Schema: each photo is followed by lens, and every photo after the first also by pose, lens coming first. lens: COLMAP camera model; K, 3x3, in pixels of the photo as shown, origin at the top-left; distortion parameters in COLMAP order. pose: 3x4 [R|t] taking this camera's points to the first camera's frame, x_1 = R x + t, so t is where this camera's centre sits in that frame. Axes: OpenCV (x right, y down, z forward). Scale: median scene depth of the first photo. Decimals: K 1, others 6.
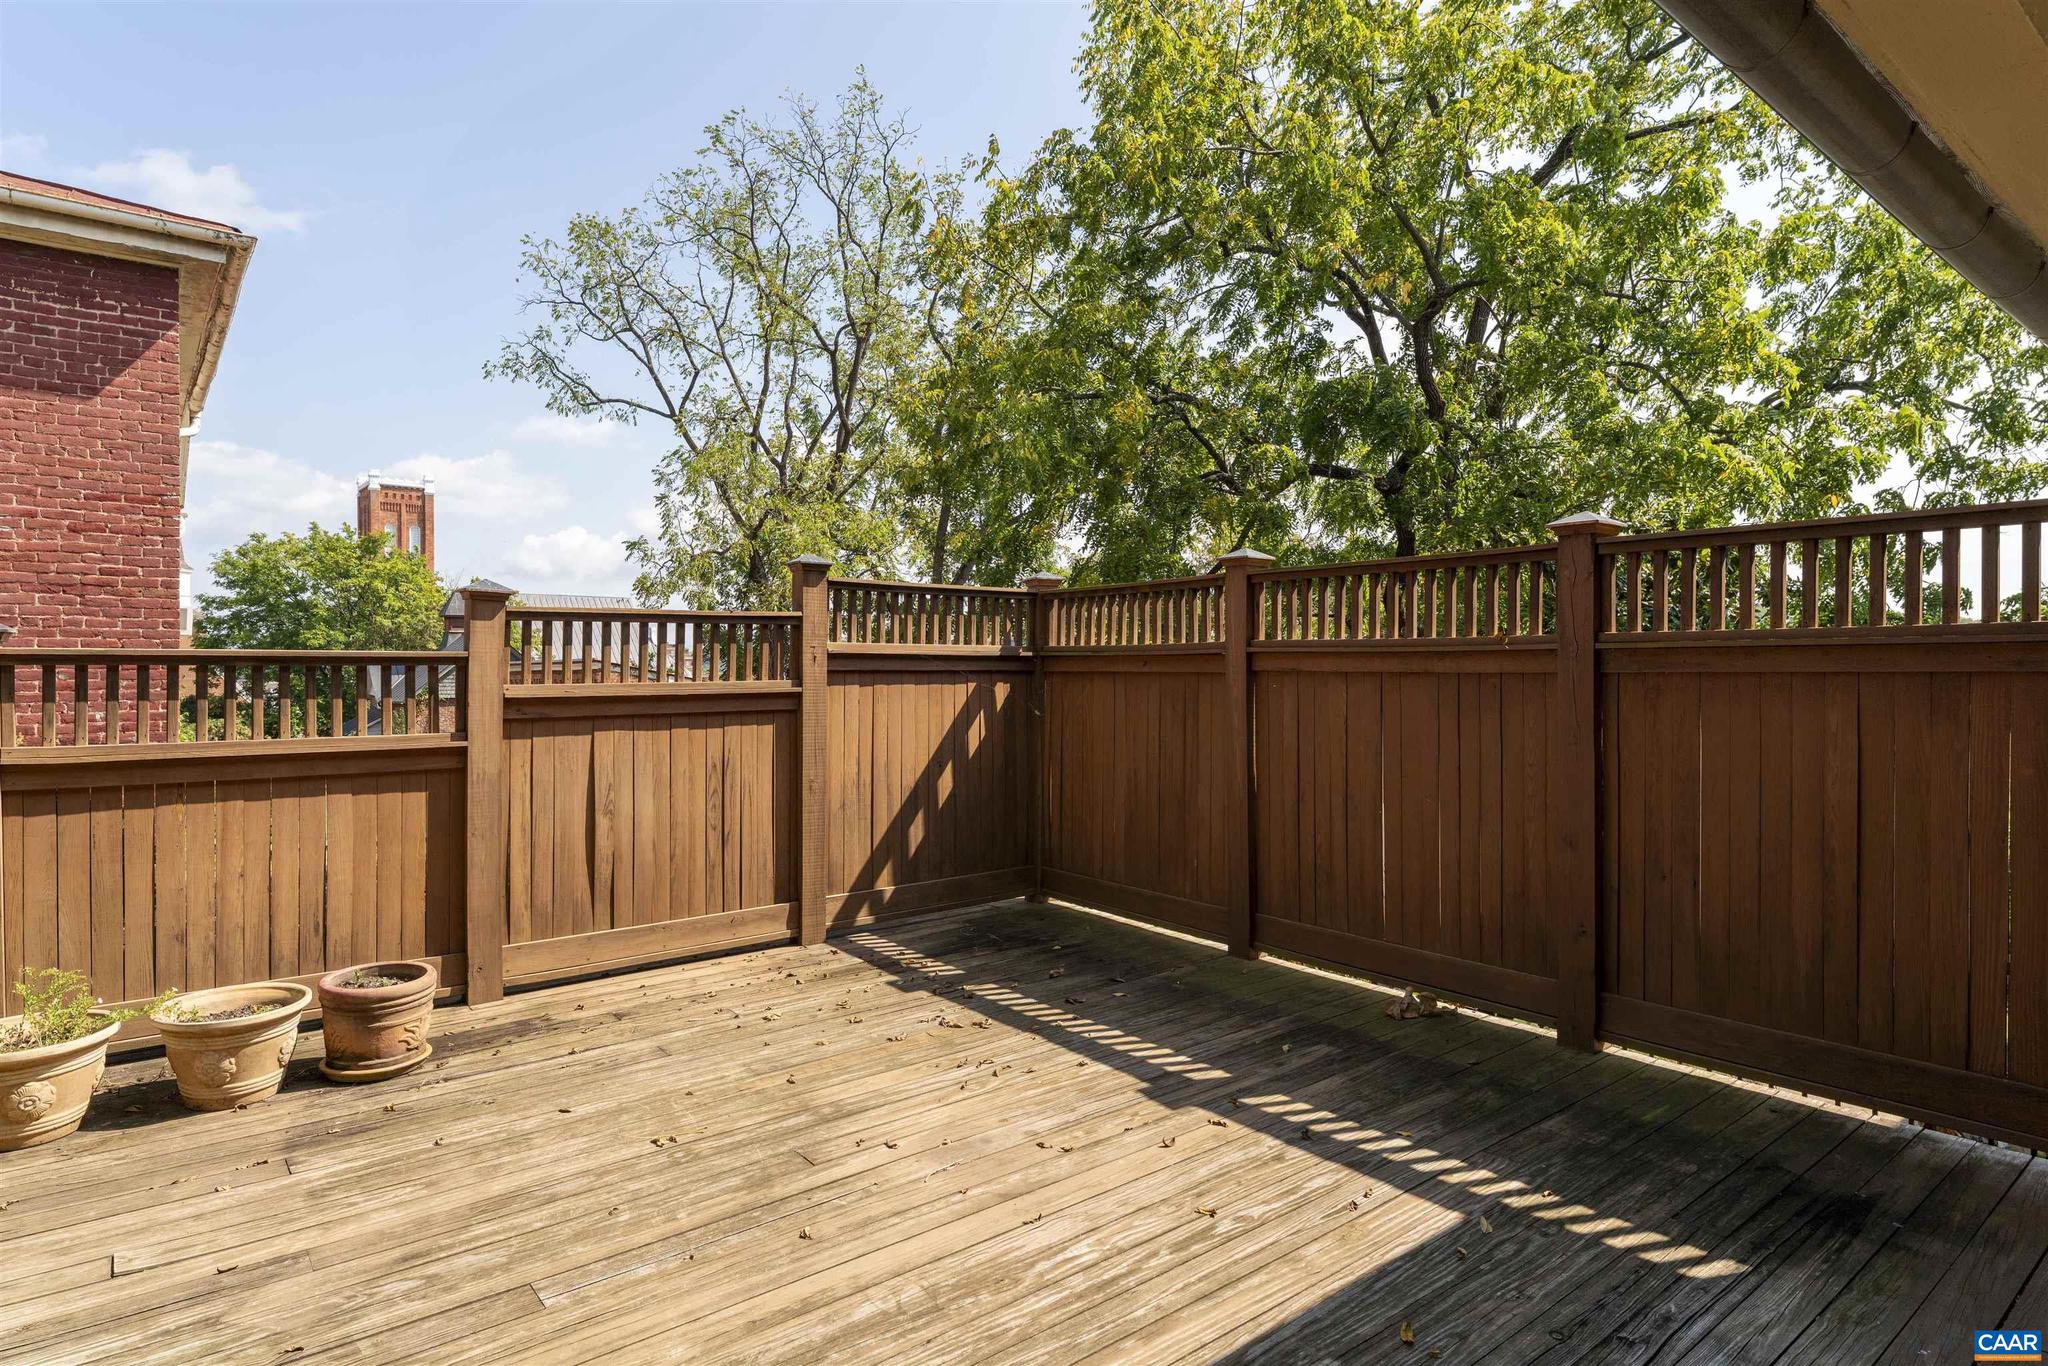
lens RADIAL K [[1098.1, 0, 1017.4], [0, 1098.1, 674.0], [0, 0, 1]] dist [-0.001510, -0.002046]
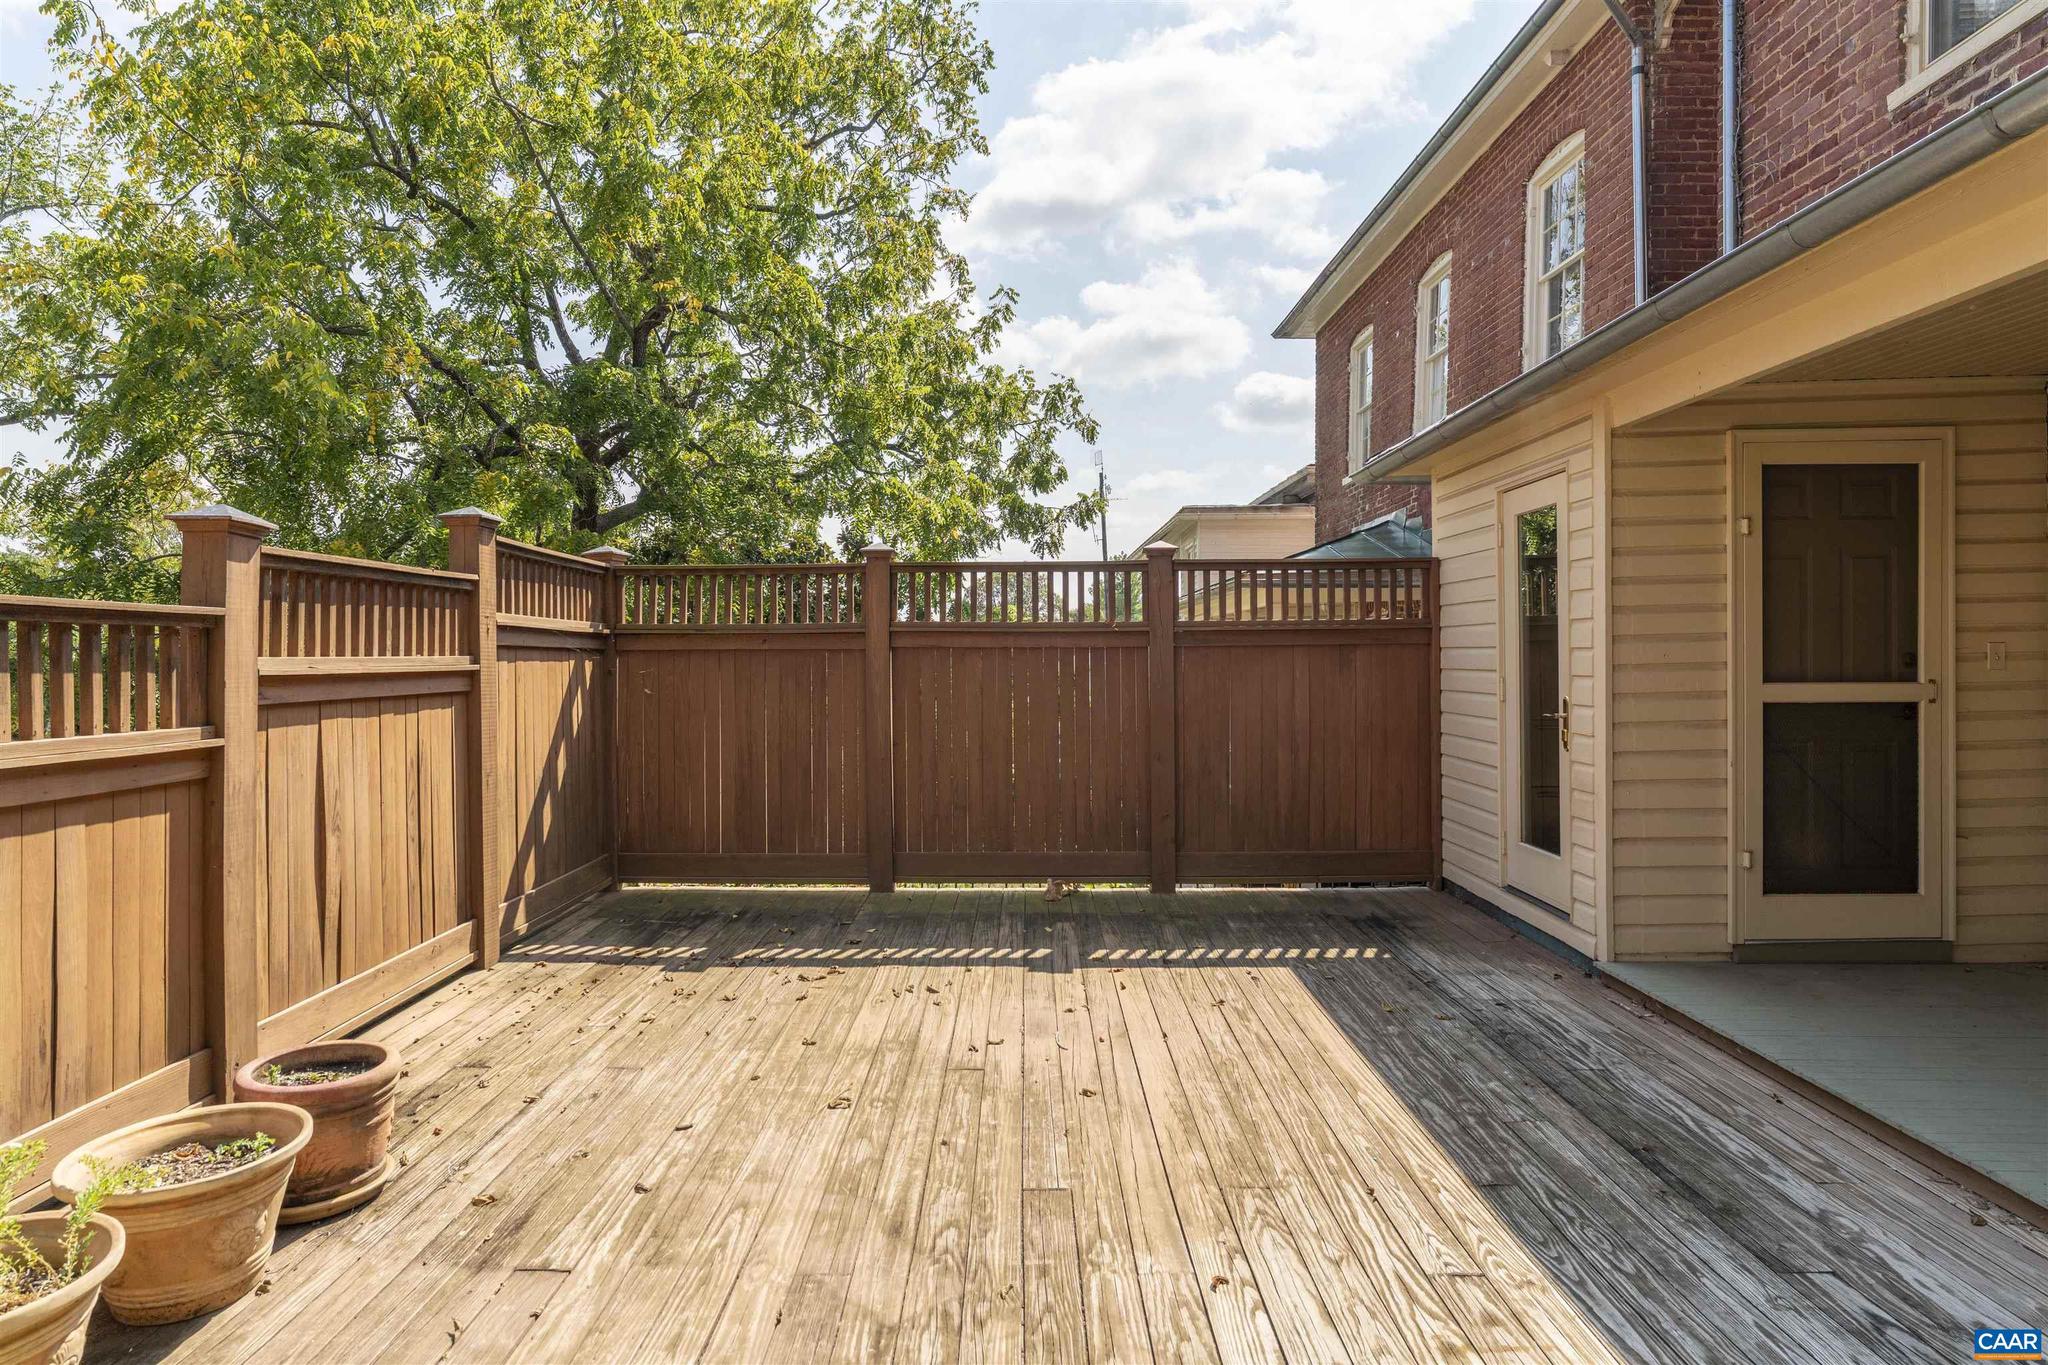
lens RADIAL K [[1098.1, 0, 1024.9], [0, 1098.1, 673.4], [0, 0, 1]] dist [-0.001510, -0.002046]
pose [[0.627101, -0.013131, 0.778828, -0.577544], [0.010374, 0.999910, 0.008505, 0.016157], [-0.778869, 0.002746, 0.627180, 0.141539]]
